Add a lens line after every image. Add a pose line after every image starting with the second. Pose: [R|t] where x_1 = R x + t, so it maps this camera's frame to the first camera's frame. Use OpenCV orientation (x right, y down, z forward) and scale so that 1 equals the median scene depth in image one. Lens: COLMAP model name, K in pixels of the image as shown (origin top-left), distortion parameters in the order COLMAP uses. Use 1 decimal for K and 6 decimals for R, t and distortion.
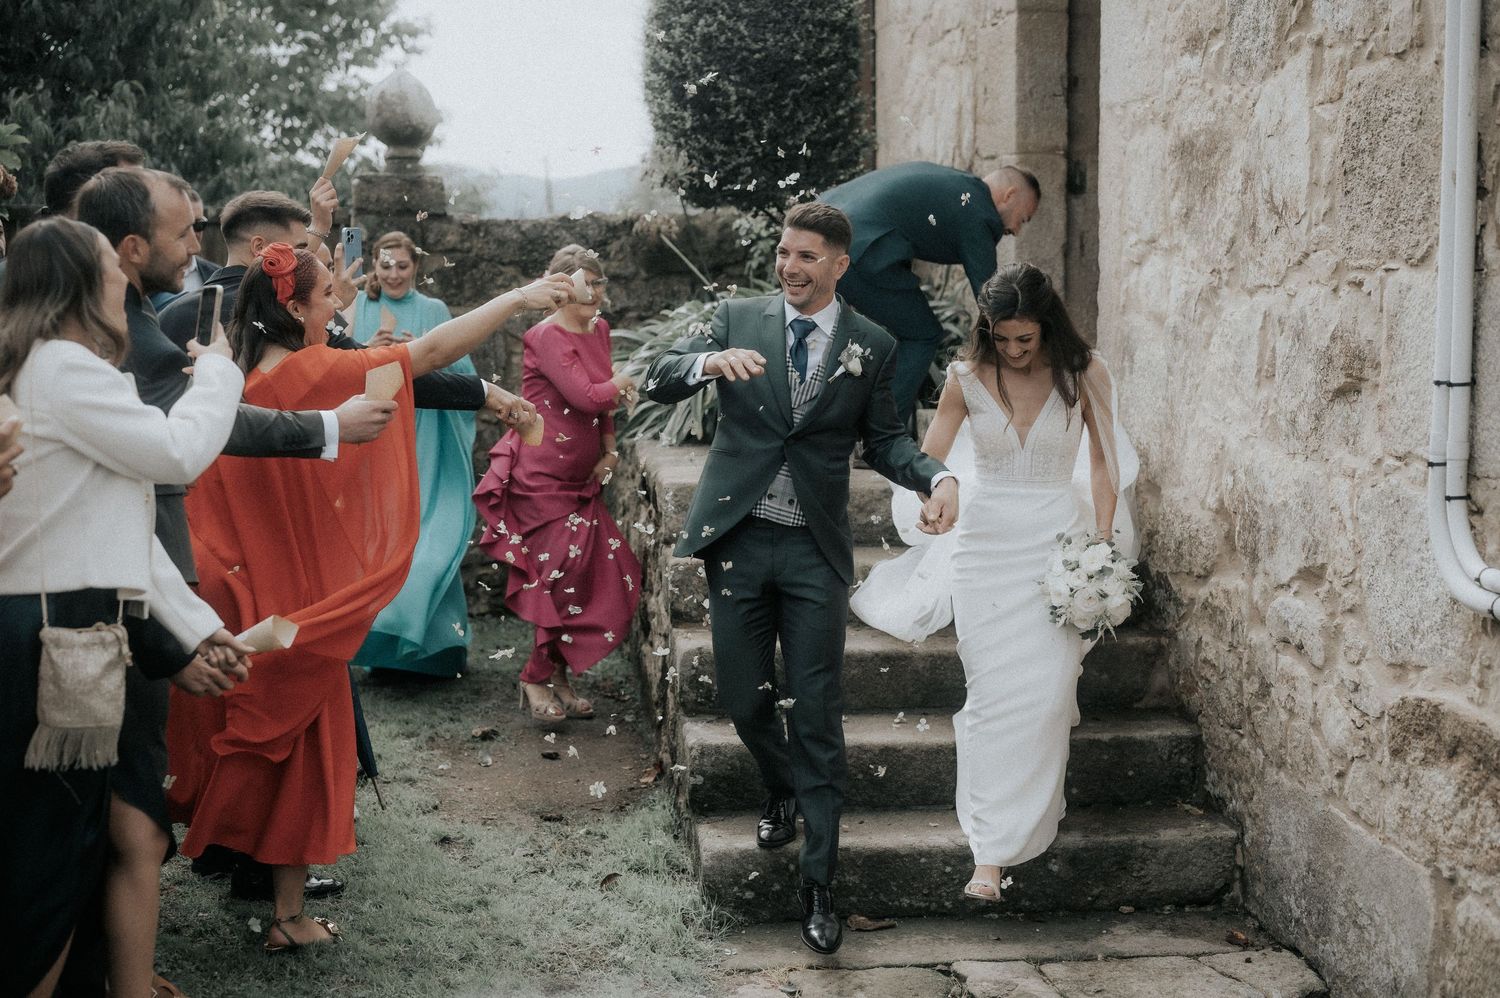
lens RADIAL K [[2268.9, 0, 750.0], [0, 2268.9, 499.0], [0, 0, 1]] dist [-0.011252, -0.045291]
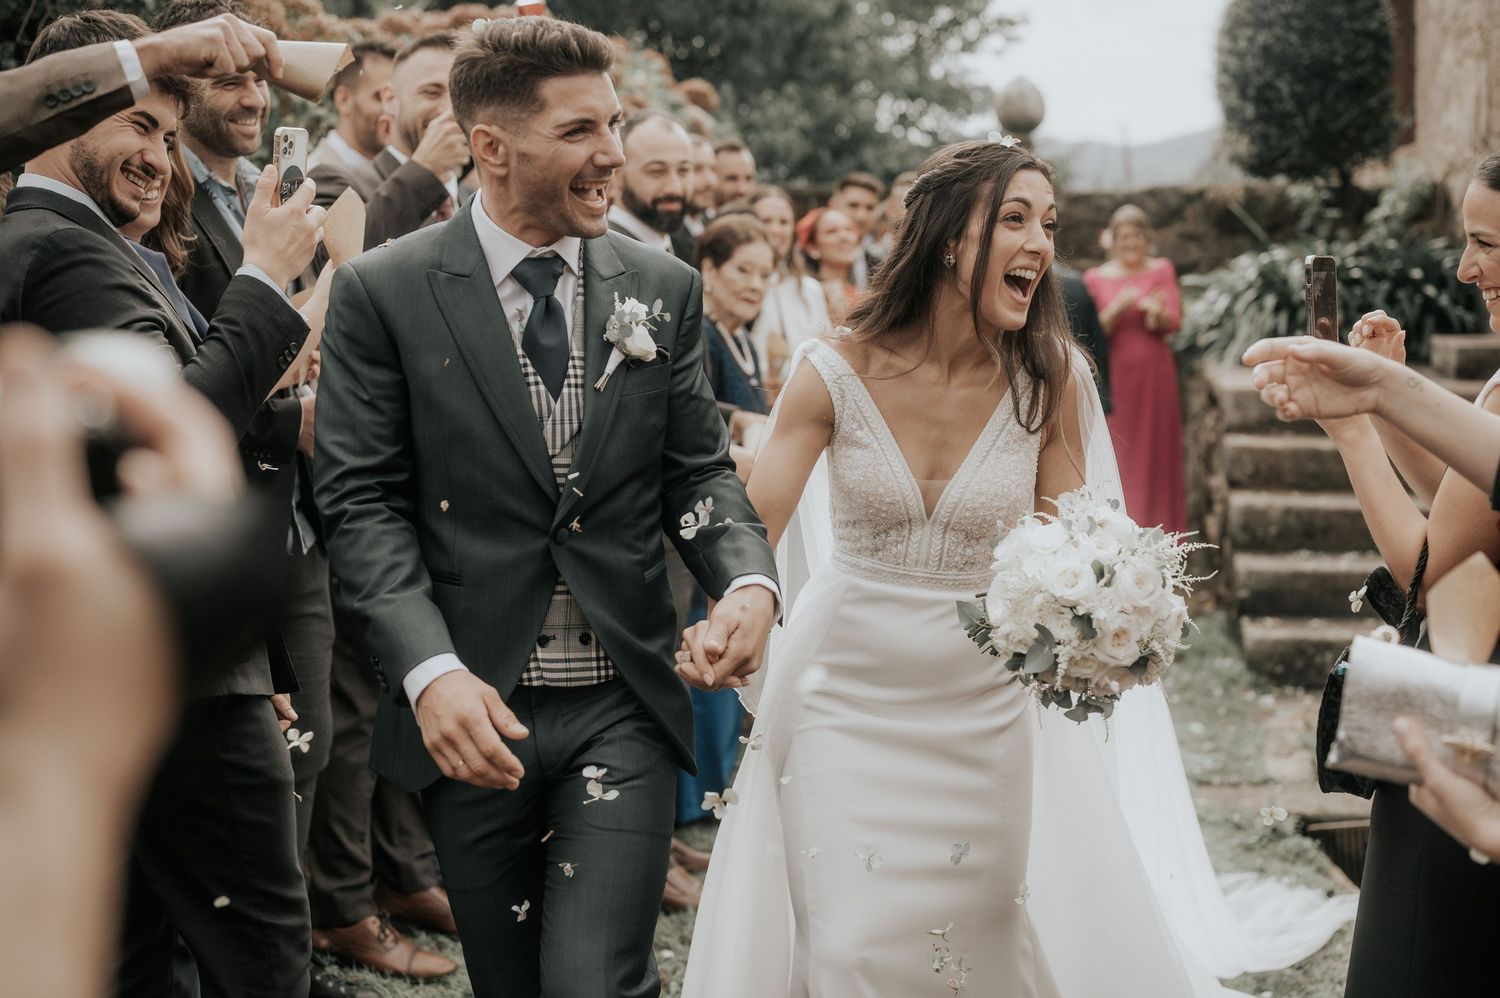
lens RADIAL K [[2268.9, 0, 750.0], [0, 2268.9, 499.0], [0, 0, 1]] dist [-0.011252, -0.045291]
pose [[0.969152, 0.016433, -0.245915, 0.015715], [-0.012474, 0.999766, 0.017650, 0.028580], [0.246148, -0.014038, 0.969131, -0.277760]]
